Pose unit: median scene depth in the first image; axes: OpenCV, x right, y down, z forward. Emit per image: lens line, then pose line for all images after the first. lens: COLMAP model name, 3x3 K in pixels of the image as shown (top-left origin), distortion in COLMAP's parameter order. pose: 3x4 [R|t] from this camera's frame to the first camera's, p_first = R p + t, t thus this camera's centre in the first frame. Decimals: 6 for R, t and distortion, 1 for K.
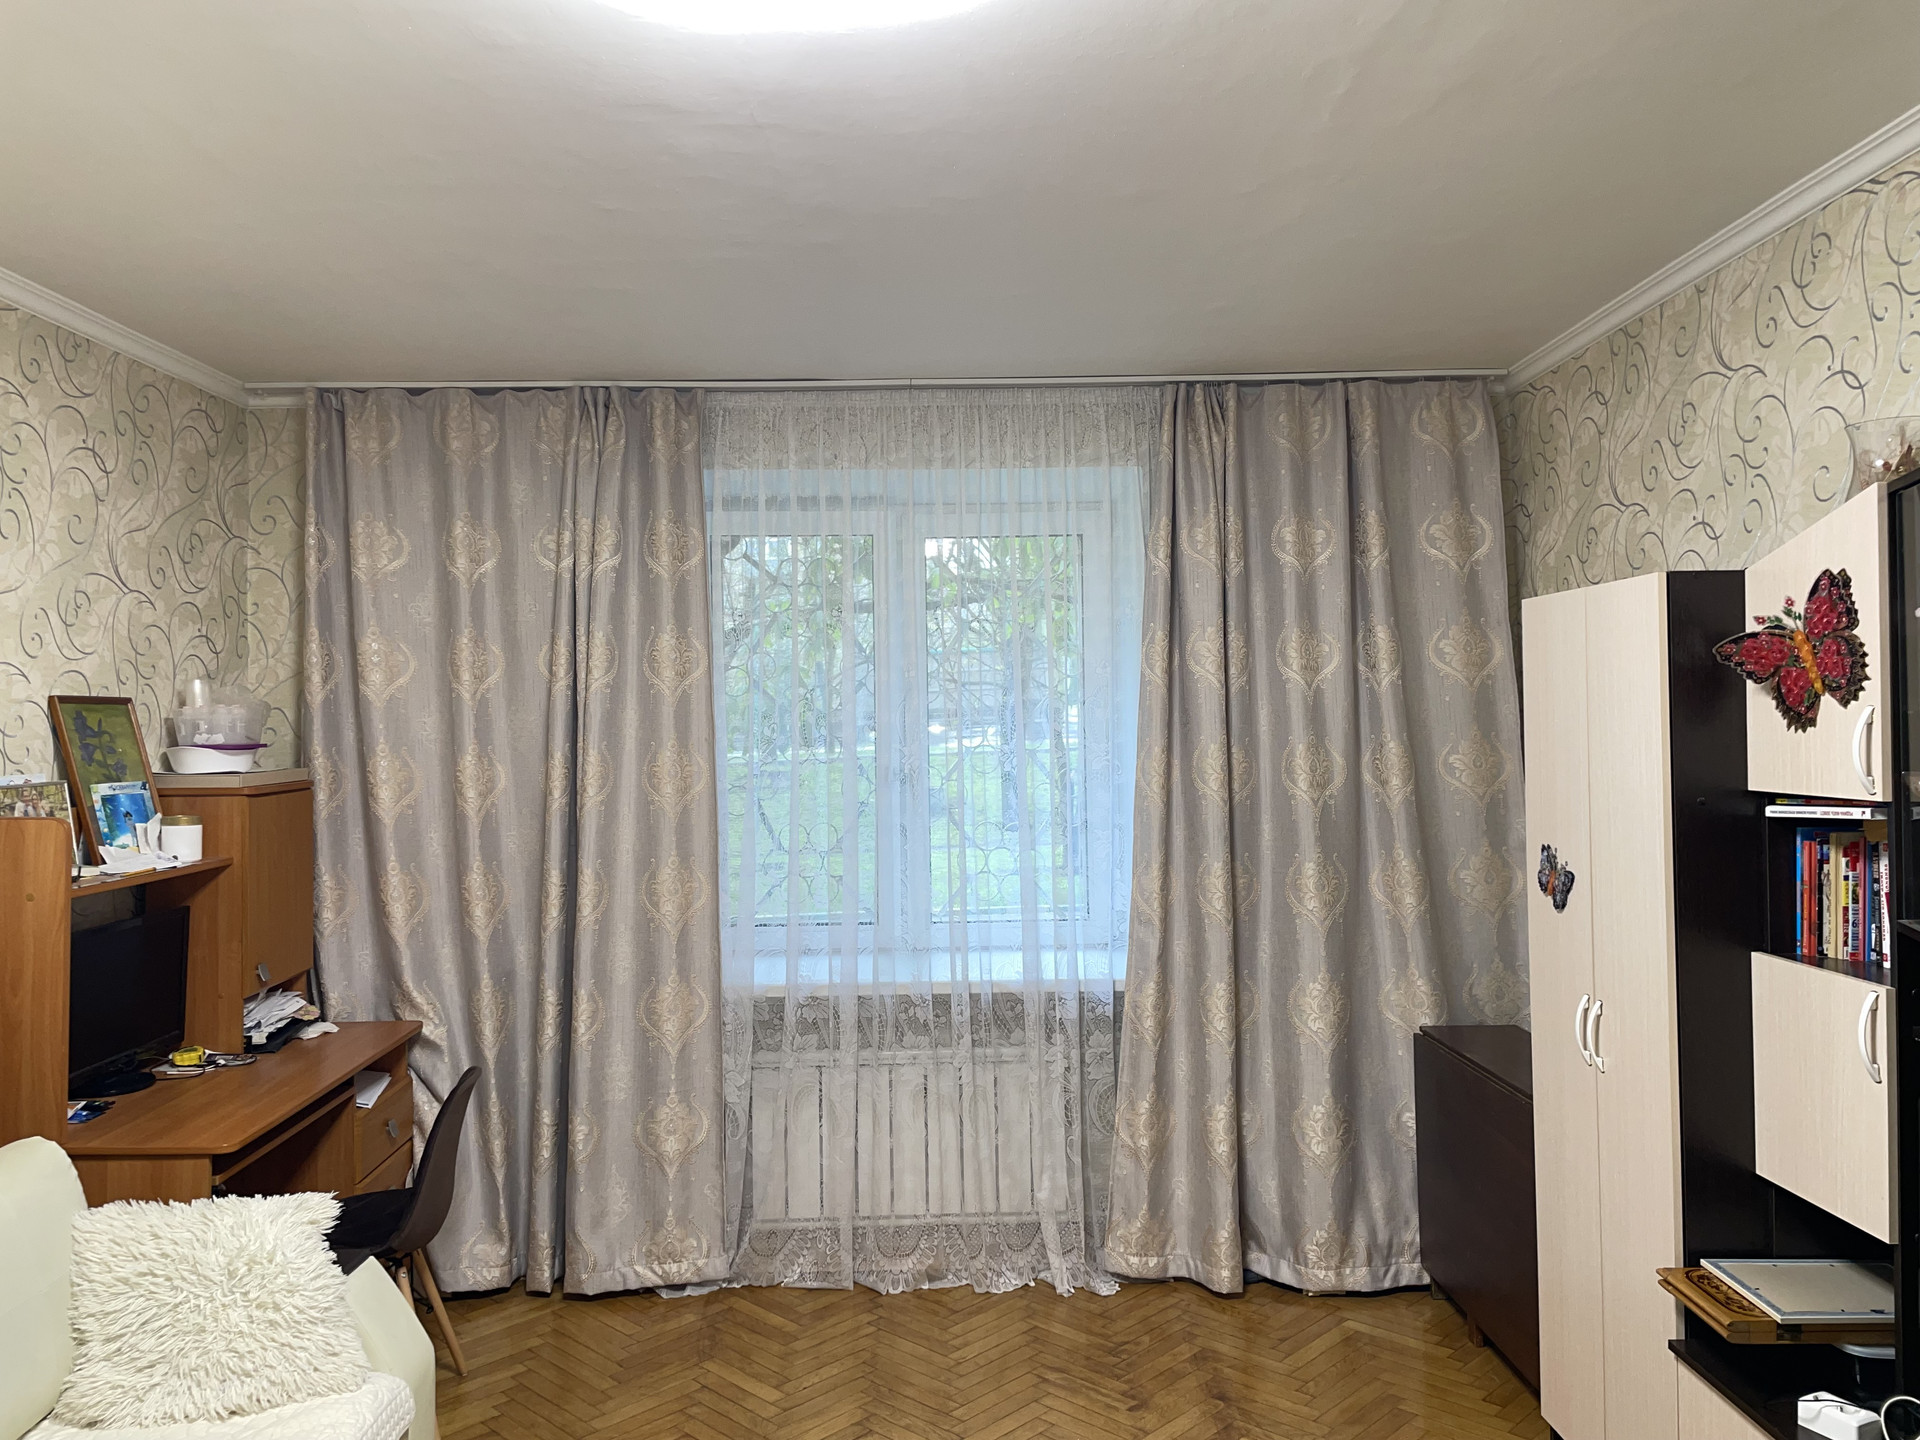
lens RADIAL K [[1442.1, 0, 957.3], [0, 1442.1, 703.3], [0, 0, 1]] dist [0.090720, -0.114308]
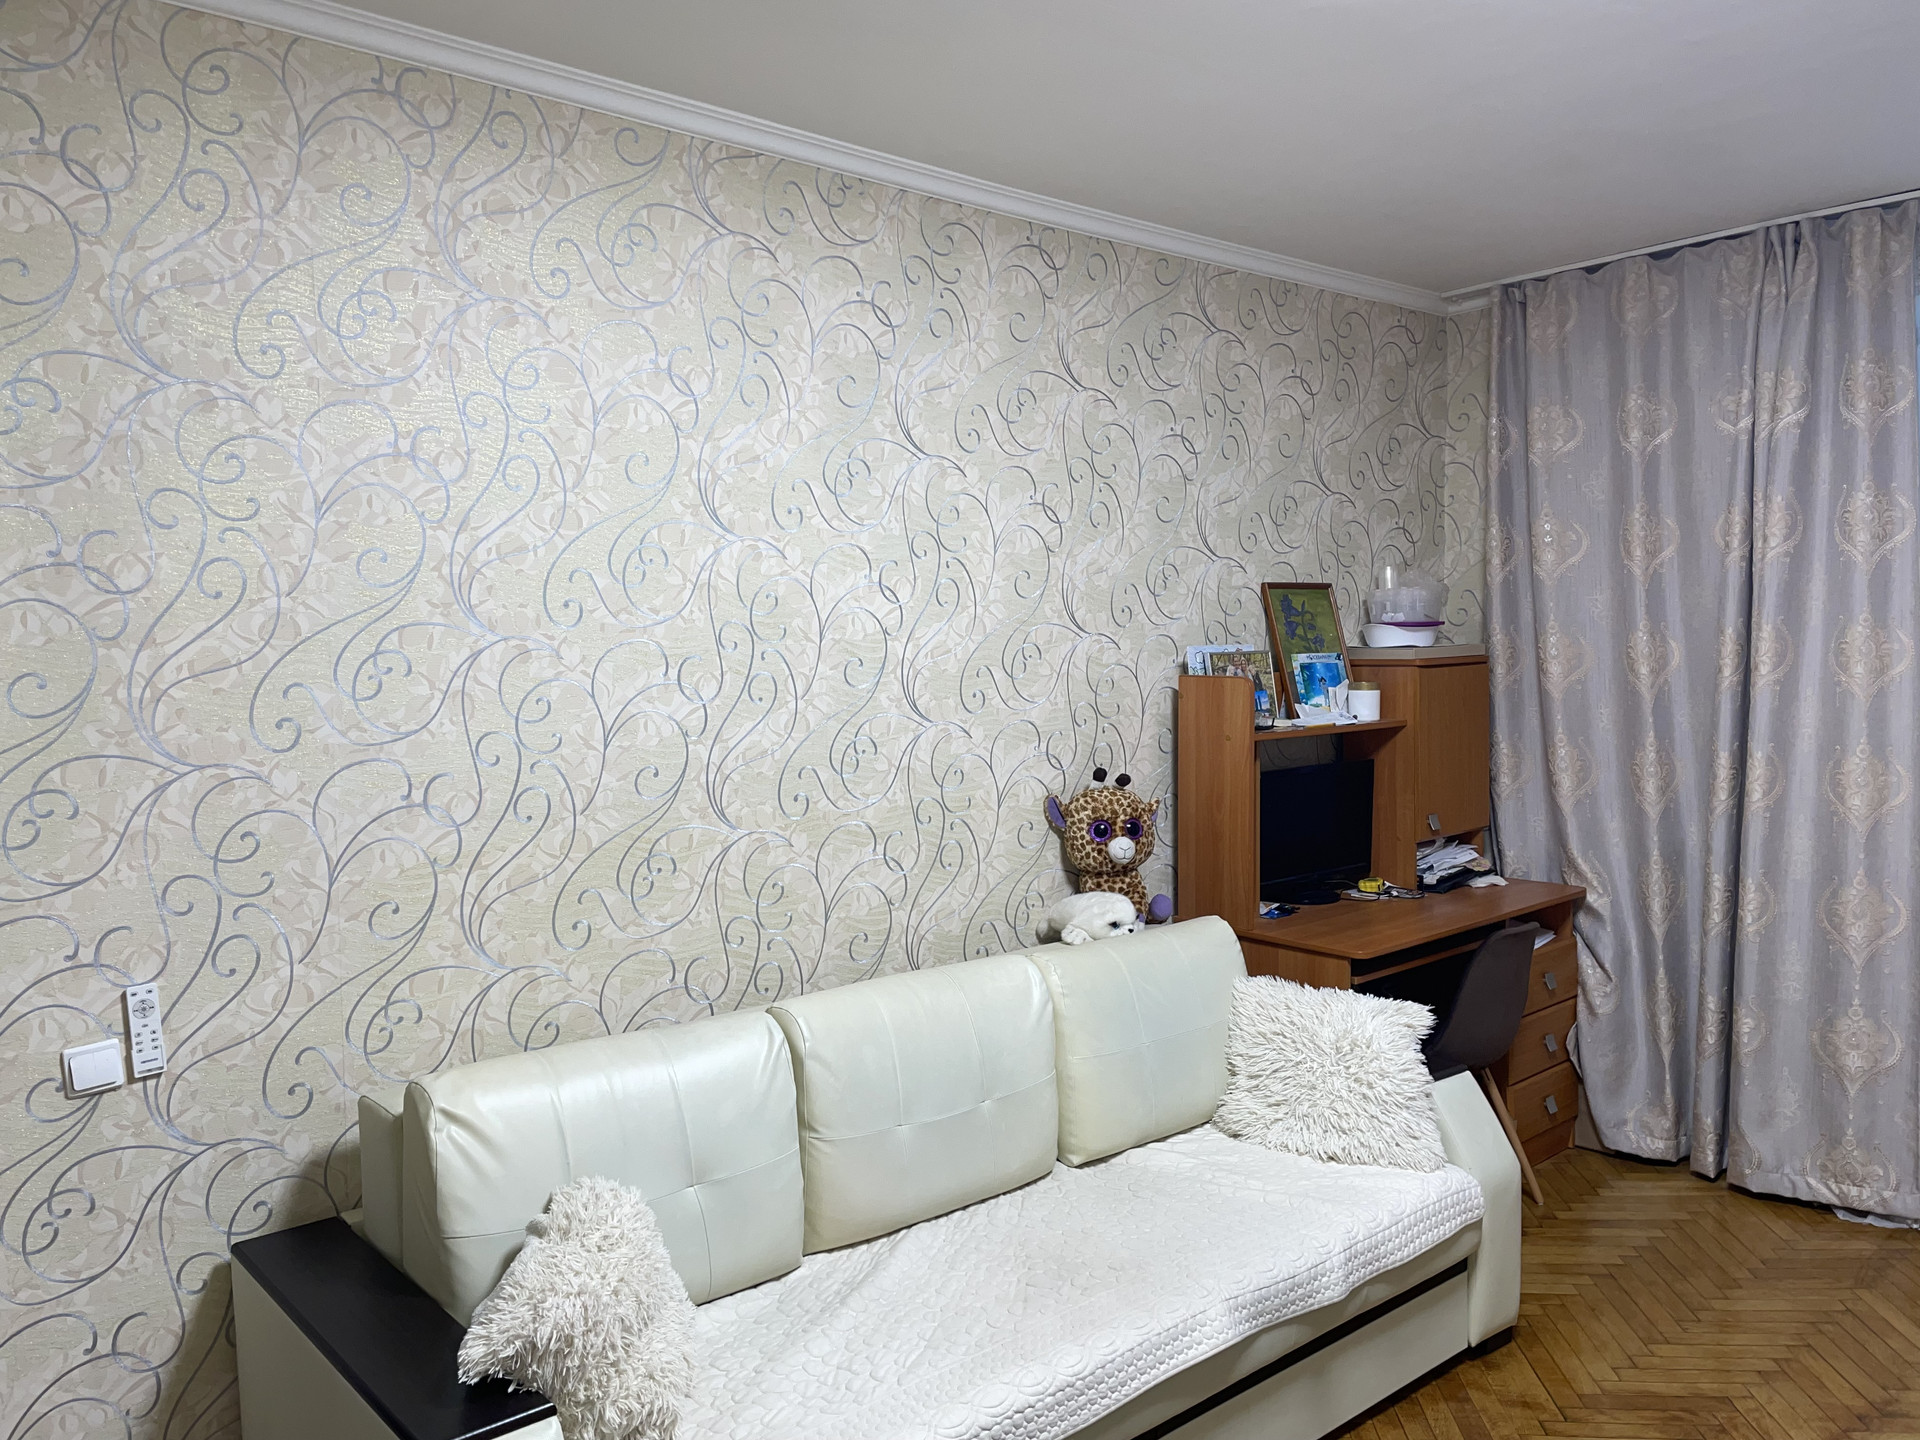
lens RADIAL K [[1442.1, 0, 962.3], [0, 1442.1, 721.7], [0, 0, 1]] dist [0.090720, -0.114308]
pose [[0.641737, 0.041759, -0.765787, 0.138874], [0.022072, 0.997097, 0.072870, 0.014246], [0.766607, -0.063666, 0.638952, 0.003817]]
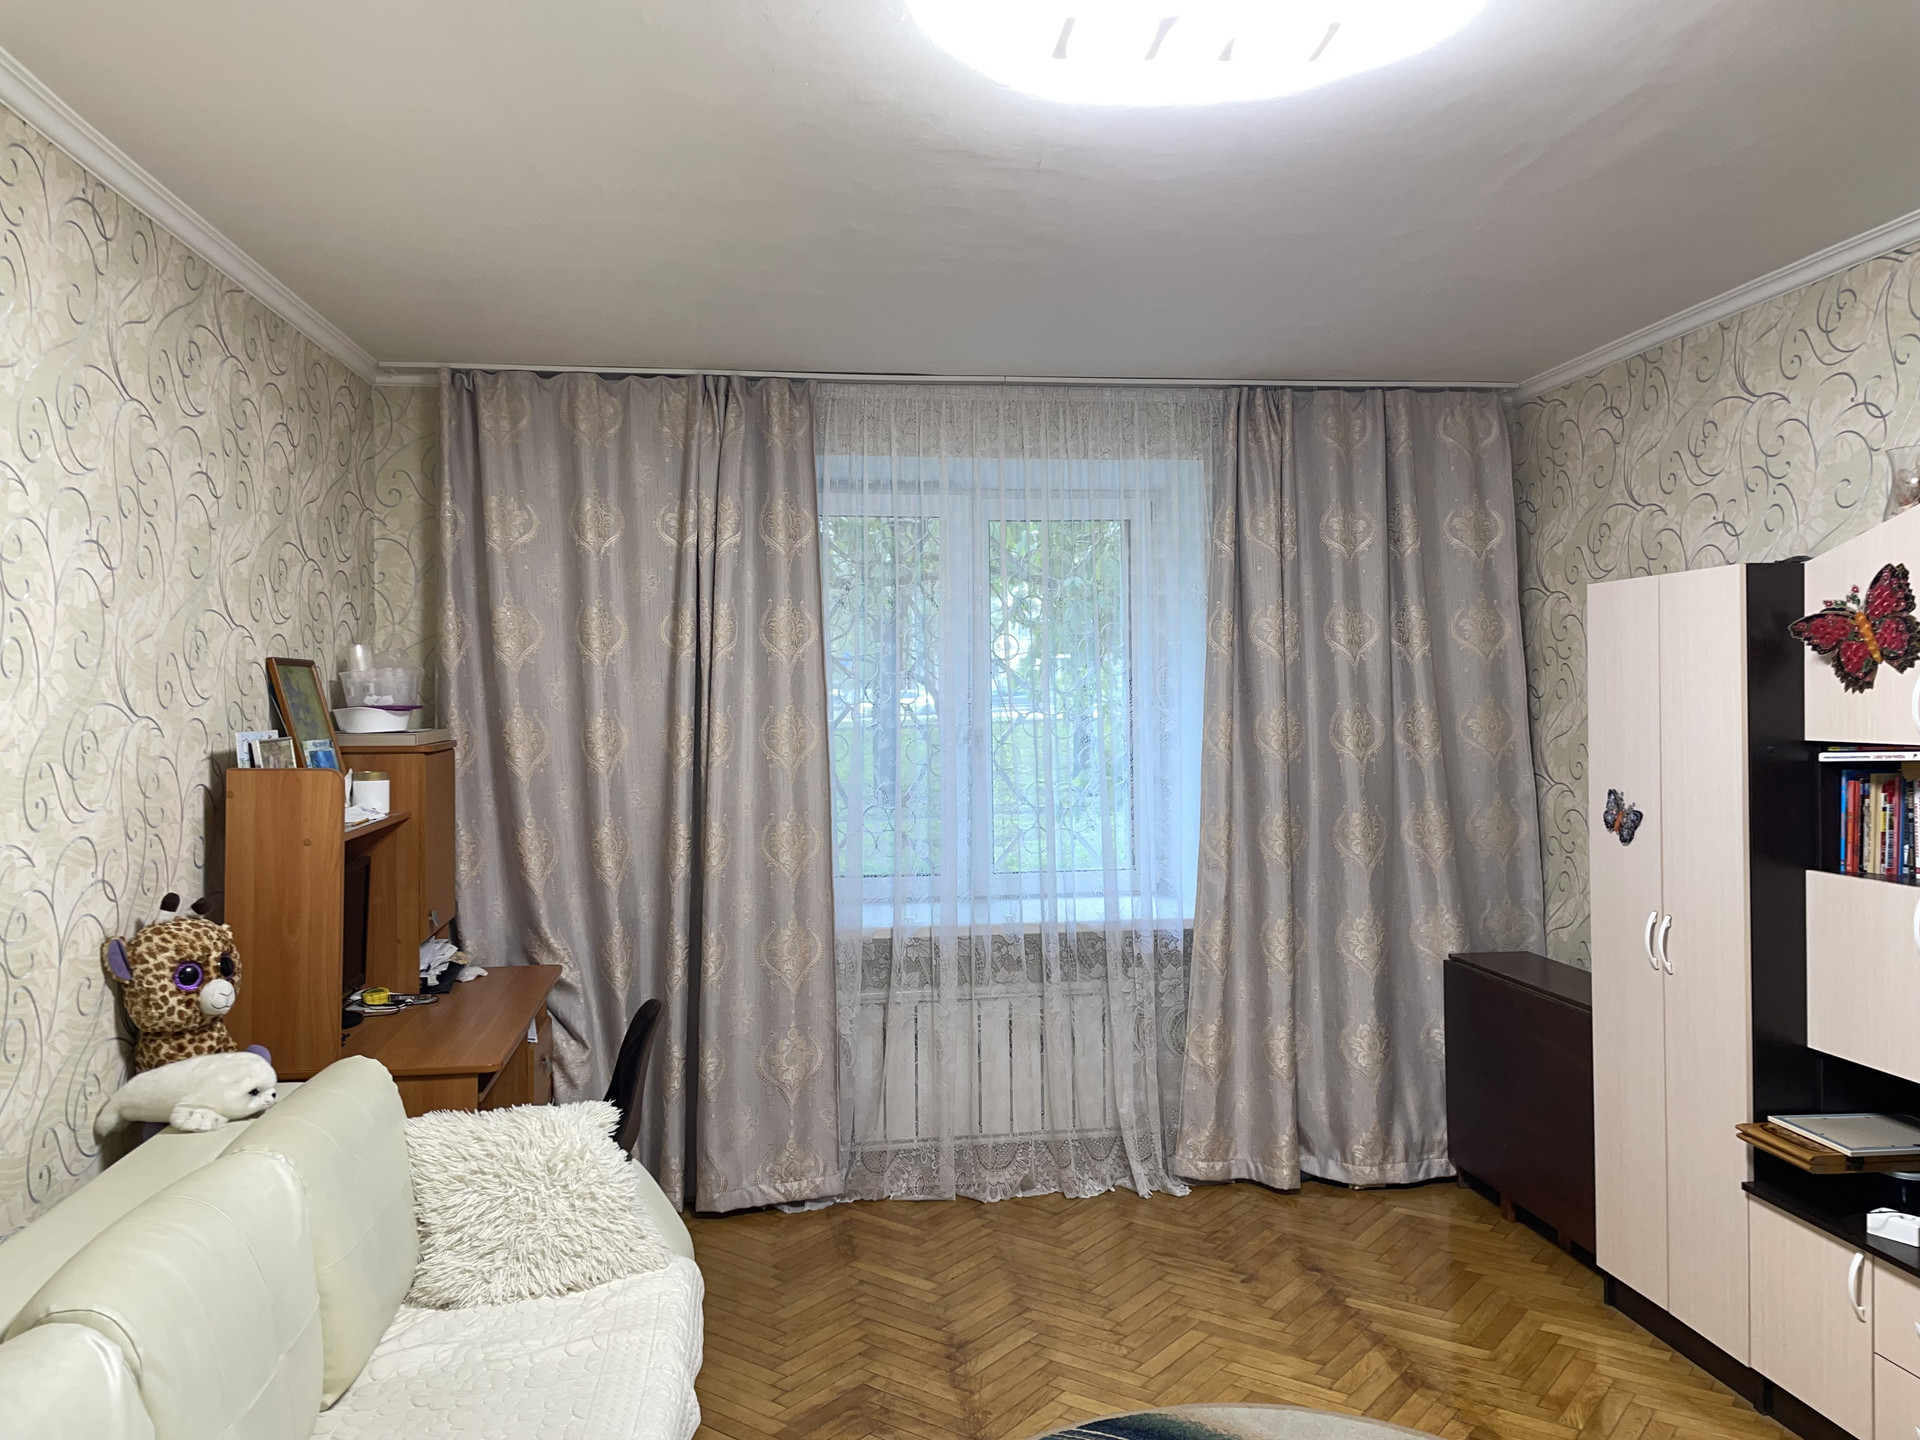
lens RADIAL K [[1442.1, 0, 964.8], [0, 1442.1, 700.1], [0, 0, 1]] dist [0.090720, -0.114308]
pose [[0.992594, 0.003229, 0.121435, -0.200679], [-0.004839, 0.999904, 0.012966, 0.007800], [-0.121382, -0.013458, 0.992515, -0.092798]]
